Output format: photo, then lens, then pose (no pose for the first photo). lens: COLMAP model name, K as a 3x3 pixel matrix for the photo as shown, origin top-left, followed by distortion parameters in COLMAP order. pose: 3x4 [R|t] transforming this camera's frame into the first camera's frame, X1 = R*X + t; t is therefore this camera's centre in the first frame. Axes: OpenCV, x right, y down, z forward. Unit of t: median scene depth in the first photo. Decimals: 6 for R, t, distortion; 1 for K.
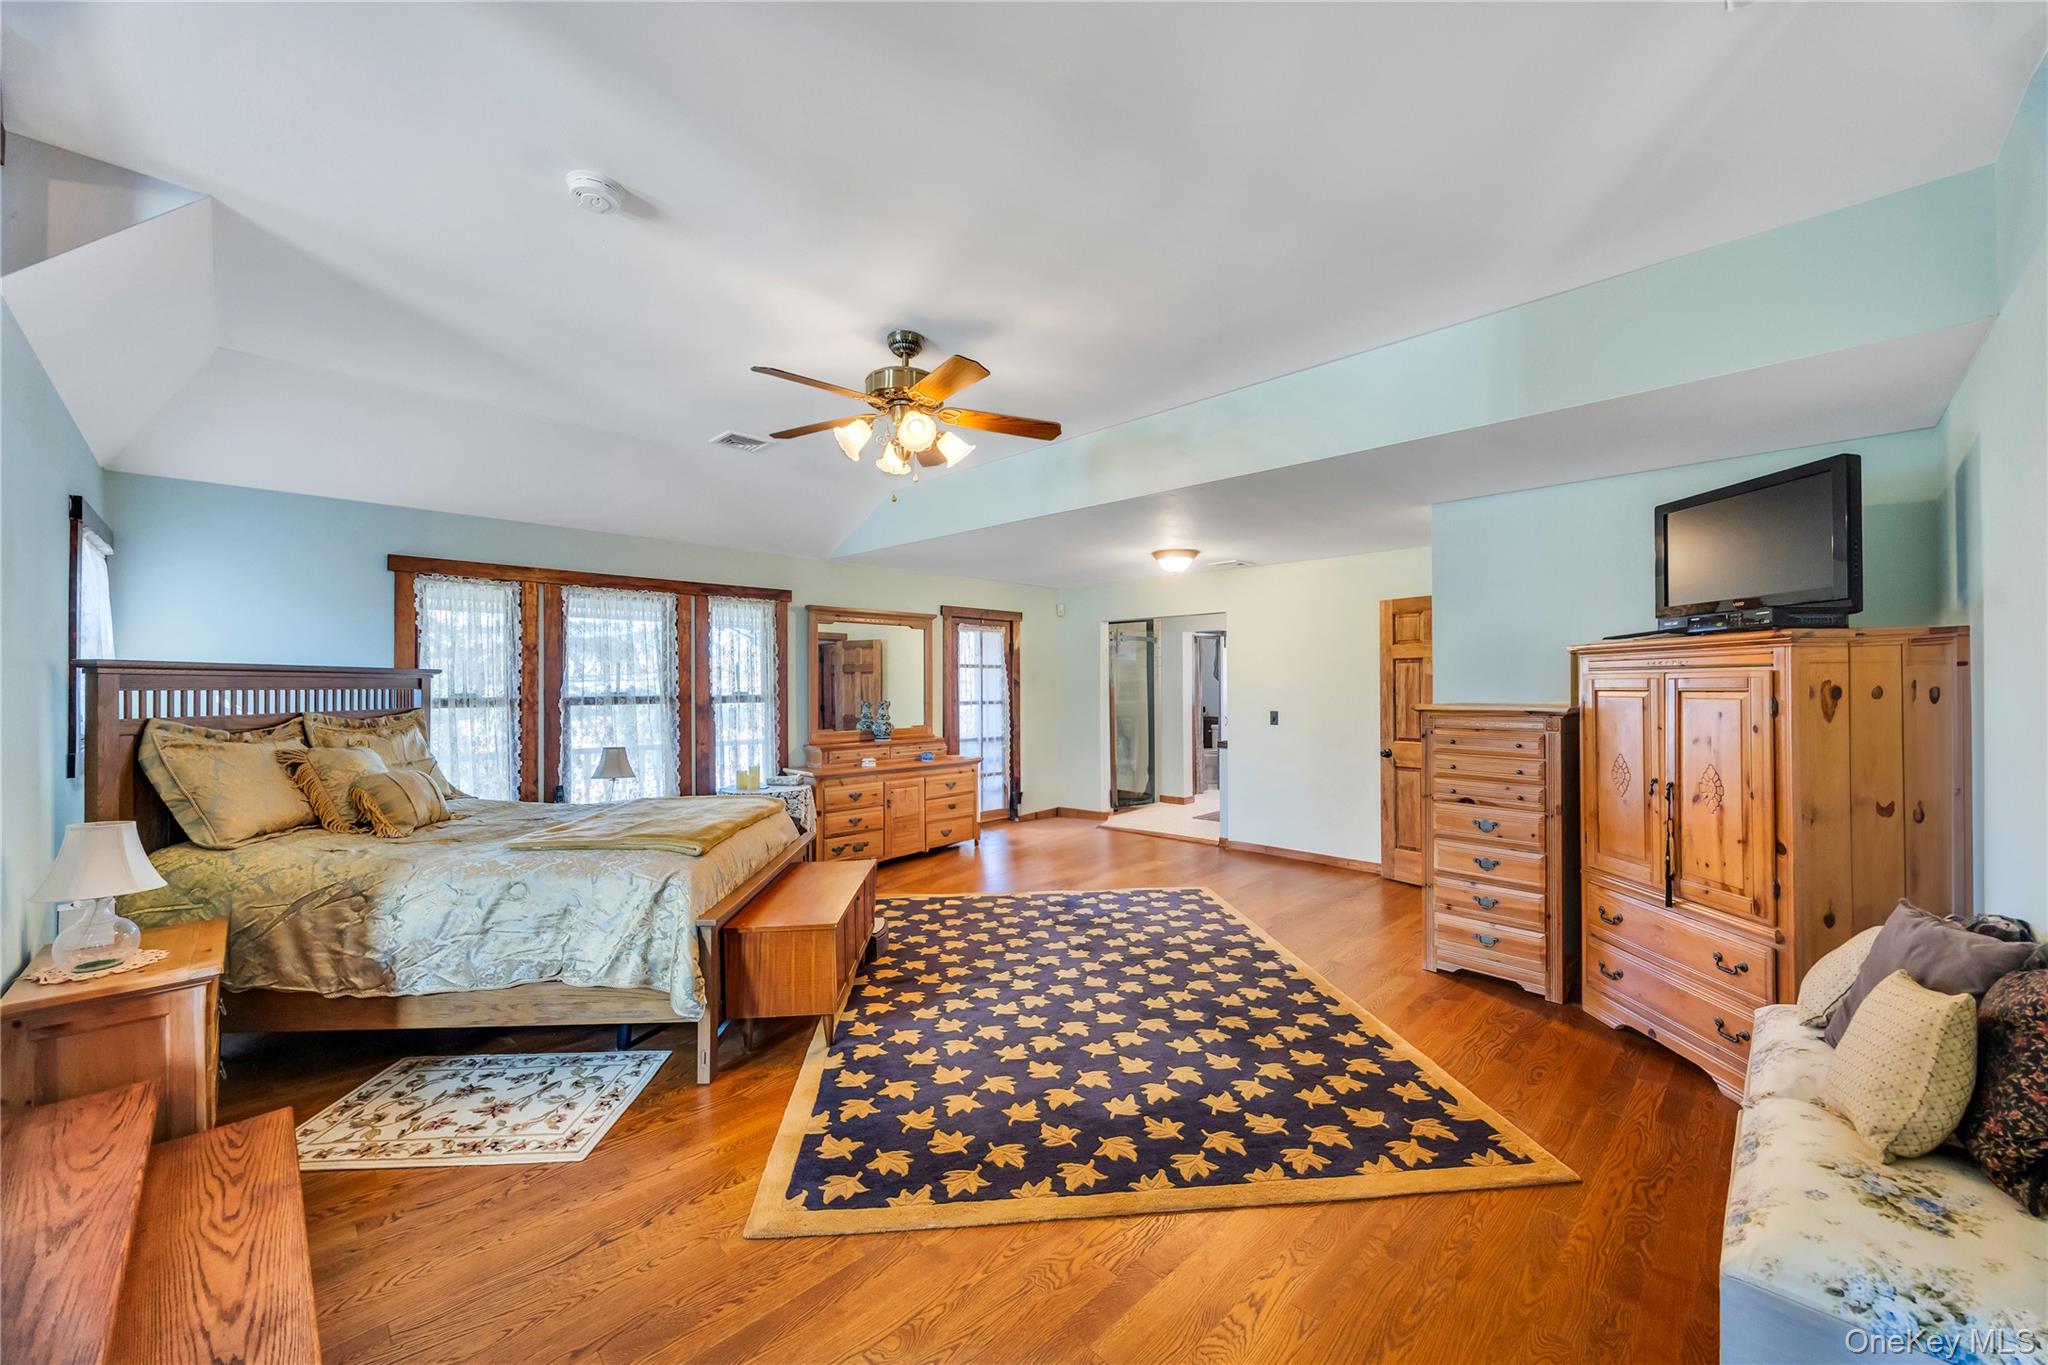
lens RADIAL K [[794.9, 0, 1027.8], [0, 794.9, 683.0], [0, 0, 1]] dist [-0.003253, 0.000042]
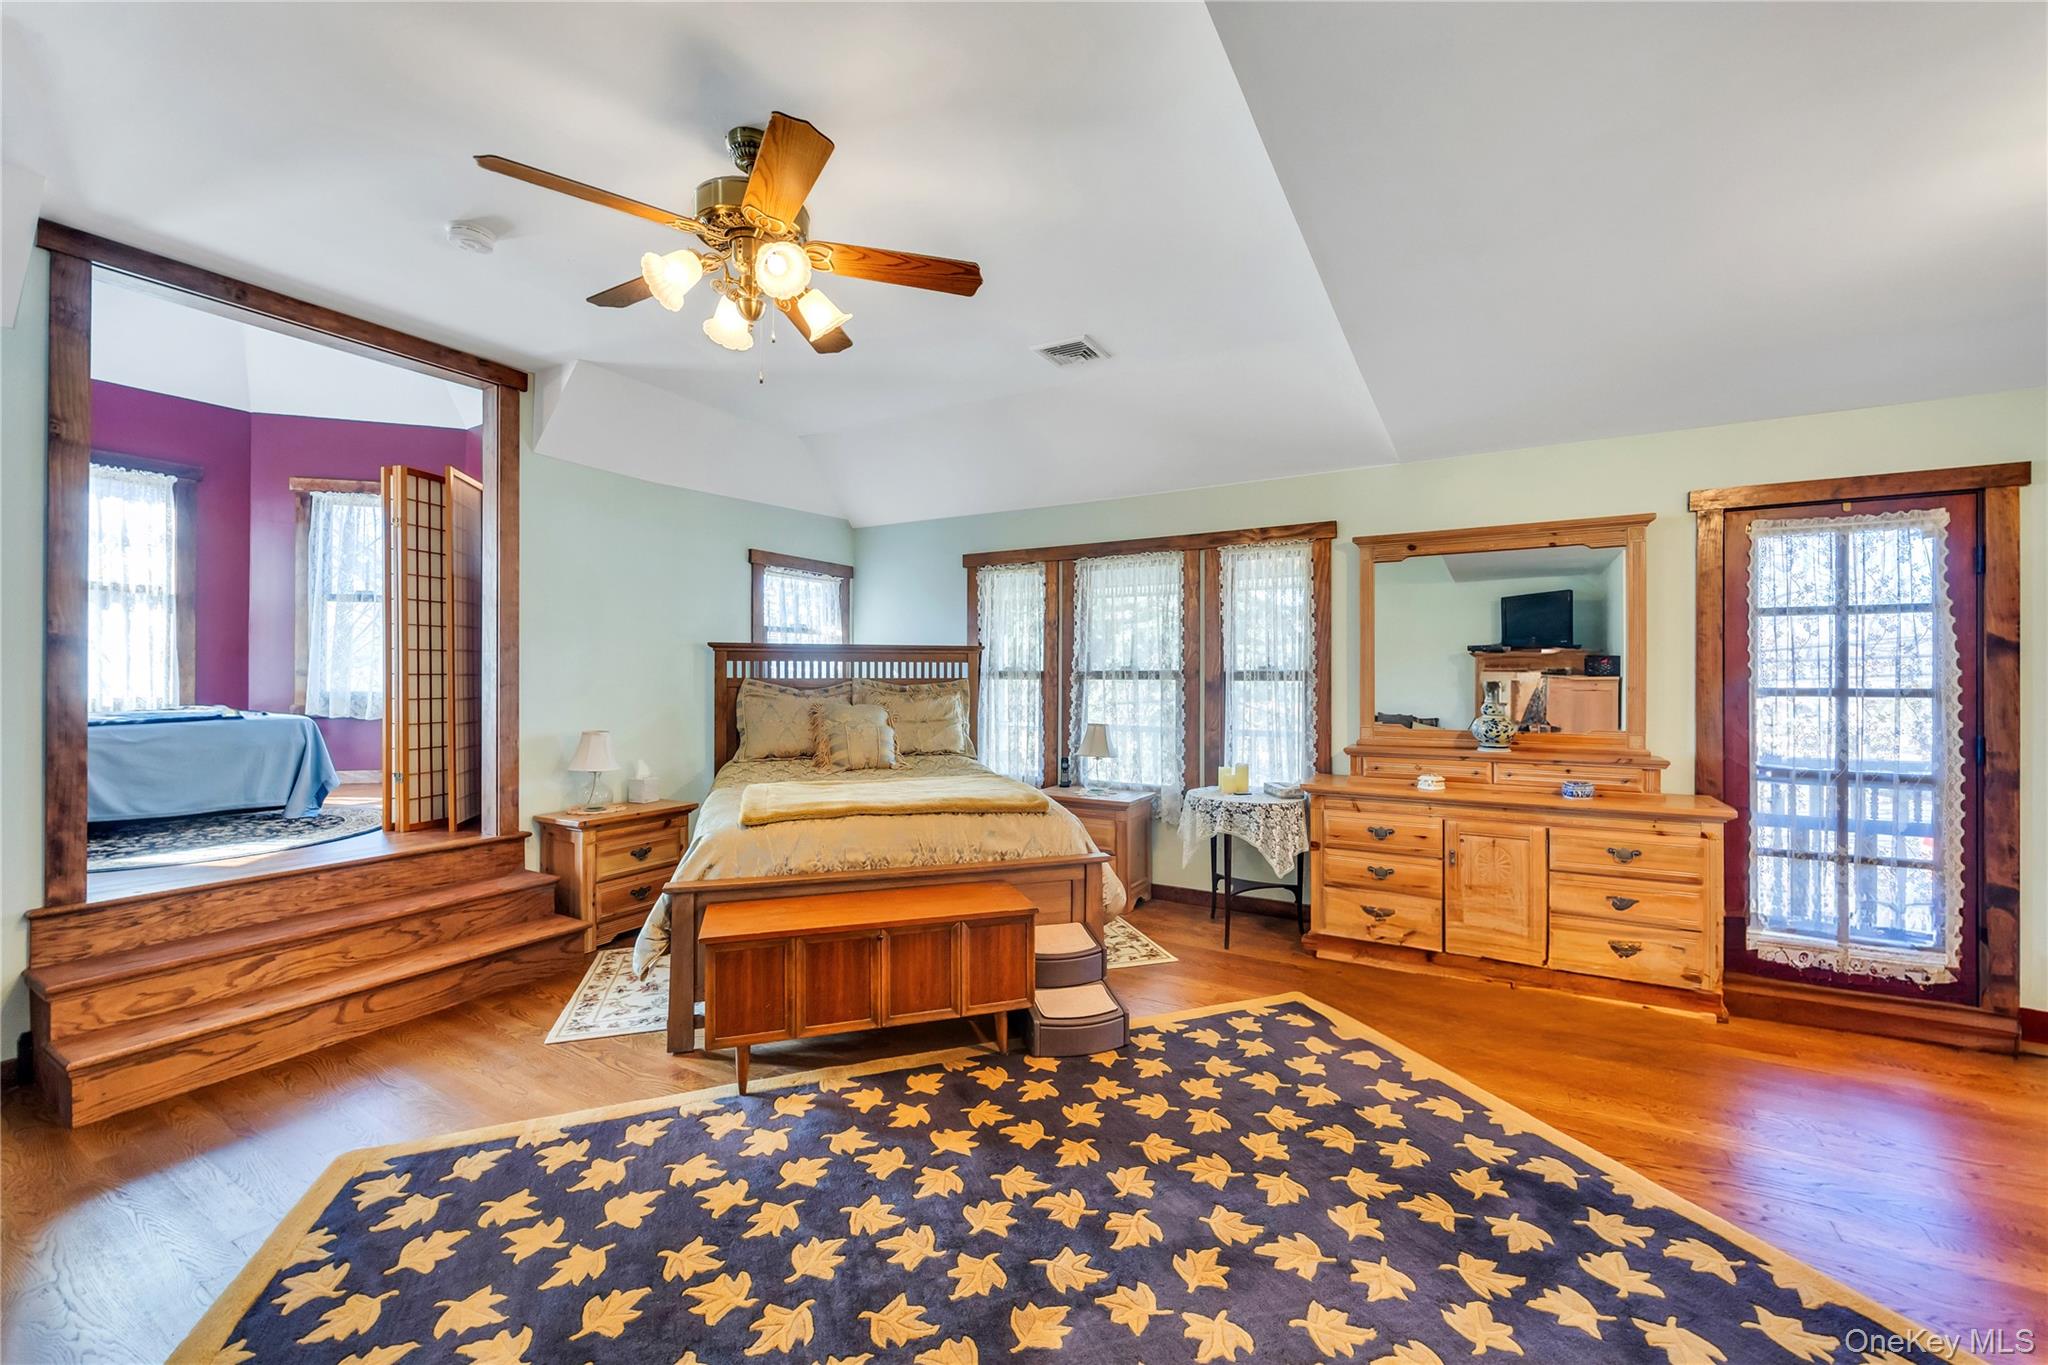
lens RADIAL K [[794.9, 0, 1017.8], [0, 794.9, 680.3], [0, 0, 1]] dist [-0.003253, 0.000042]
pose [[0.249854, 0.013374, -0.968191, 0.450458], [0.002654, 0.999891, 0.014496, 0.018580], [0.968280, -0.006192, 0.249791, 0.806652]]
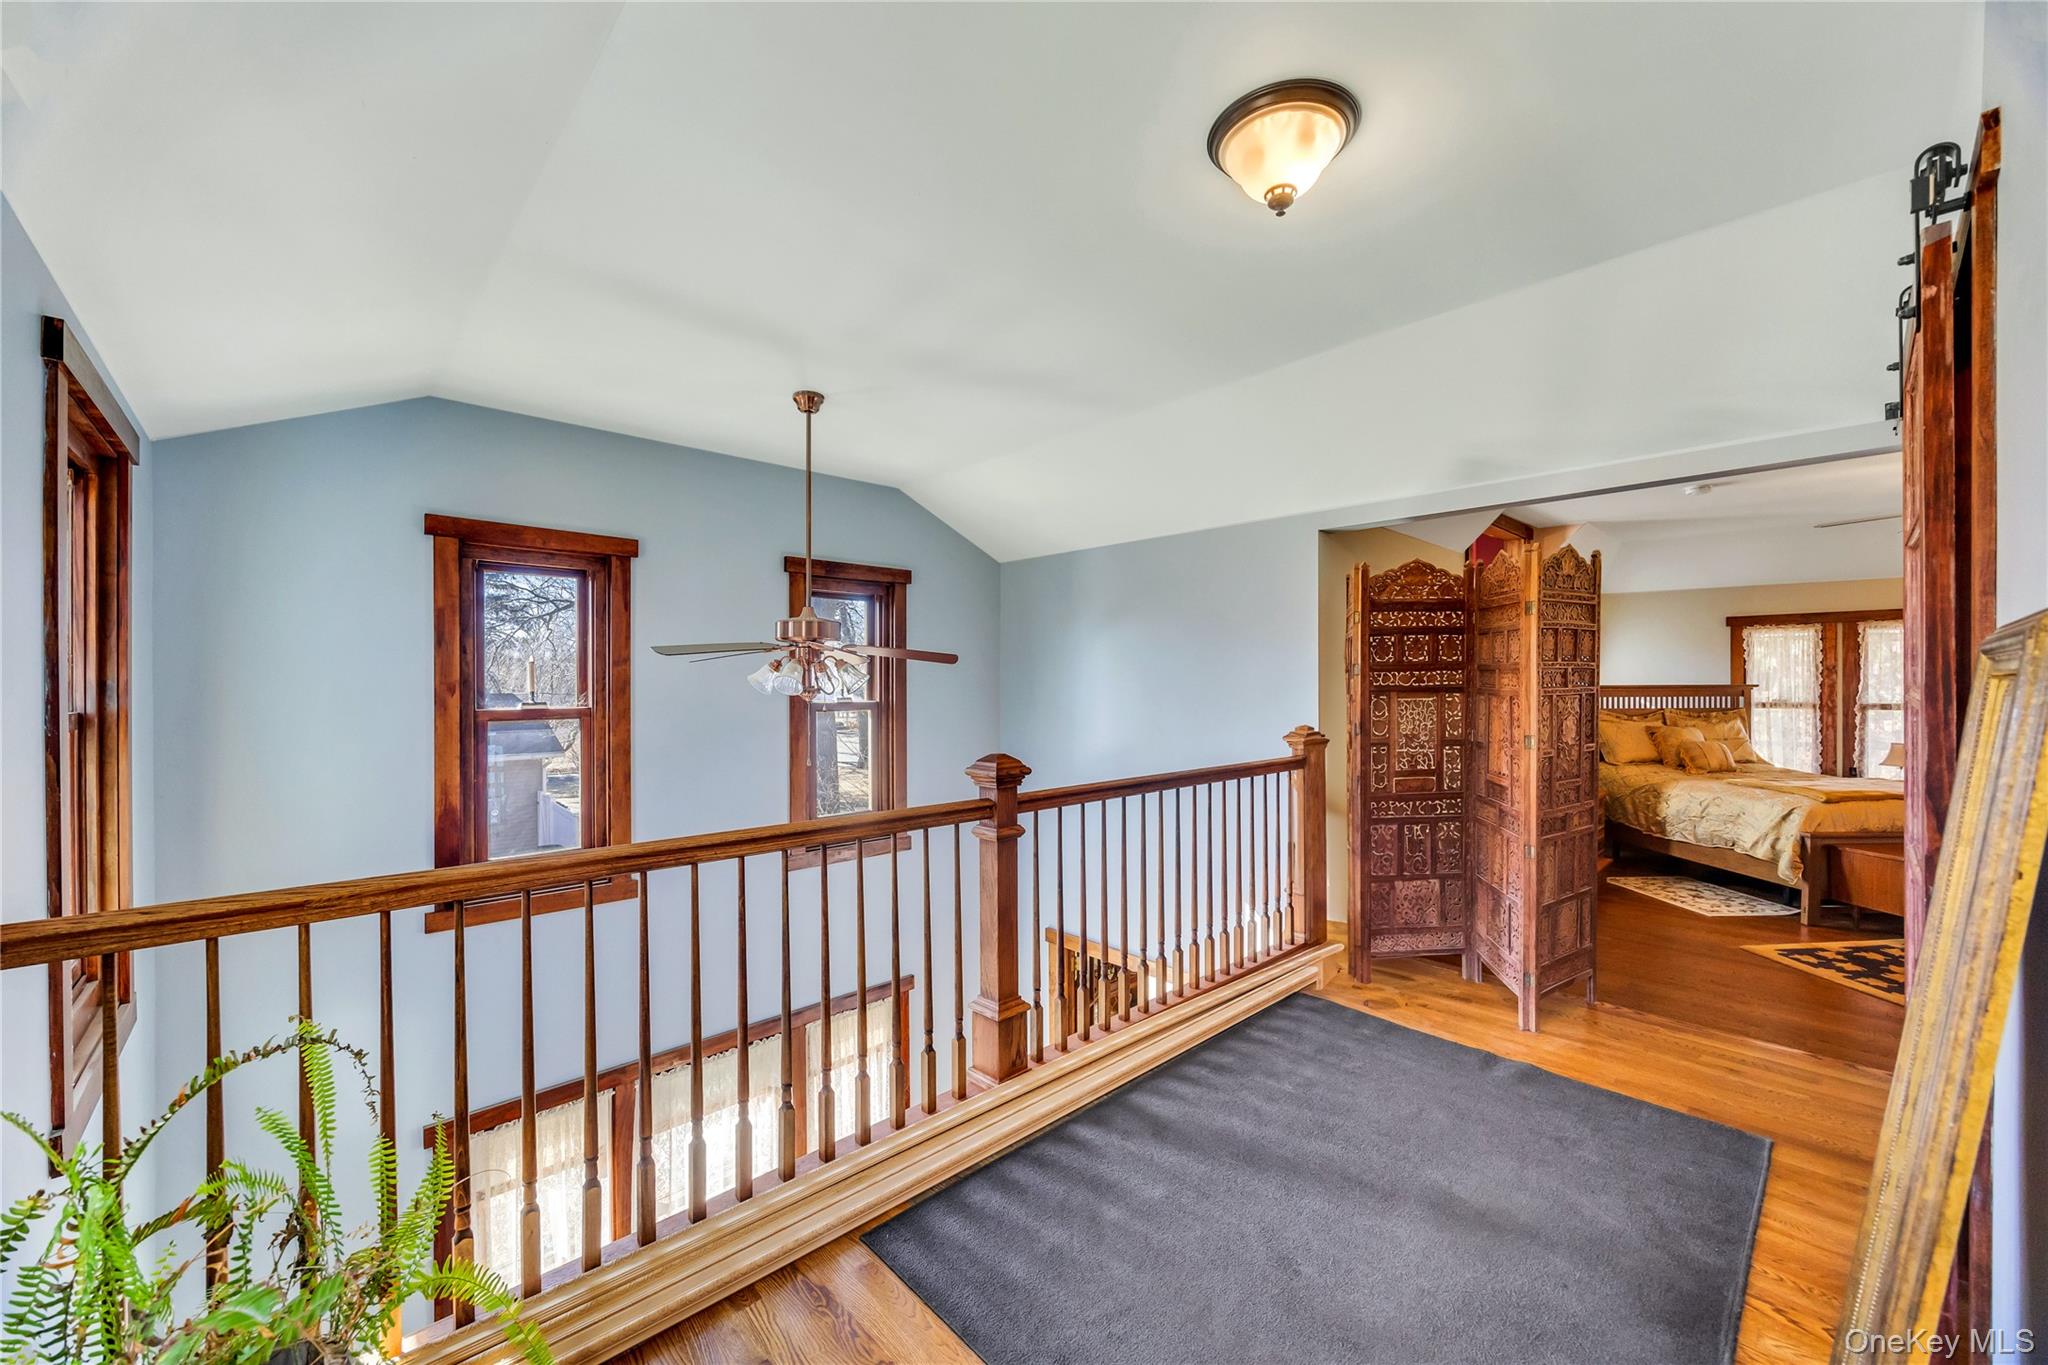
lens RADIAL K [[794.9, 0, 1033.5], [0, 794.9, 679.8], [0, 0, 1]] dist [-0.003253, 0.000042]
pose [[-0.013147, 0.001236, -0.999913, 0.957042], [0.007005, 0.999975, 0.001144, -0.041190], [0.999889, -0.006989, -0.013155, -0.486573]]
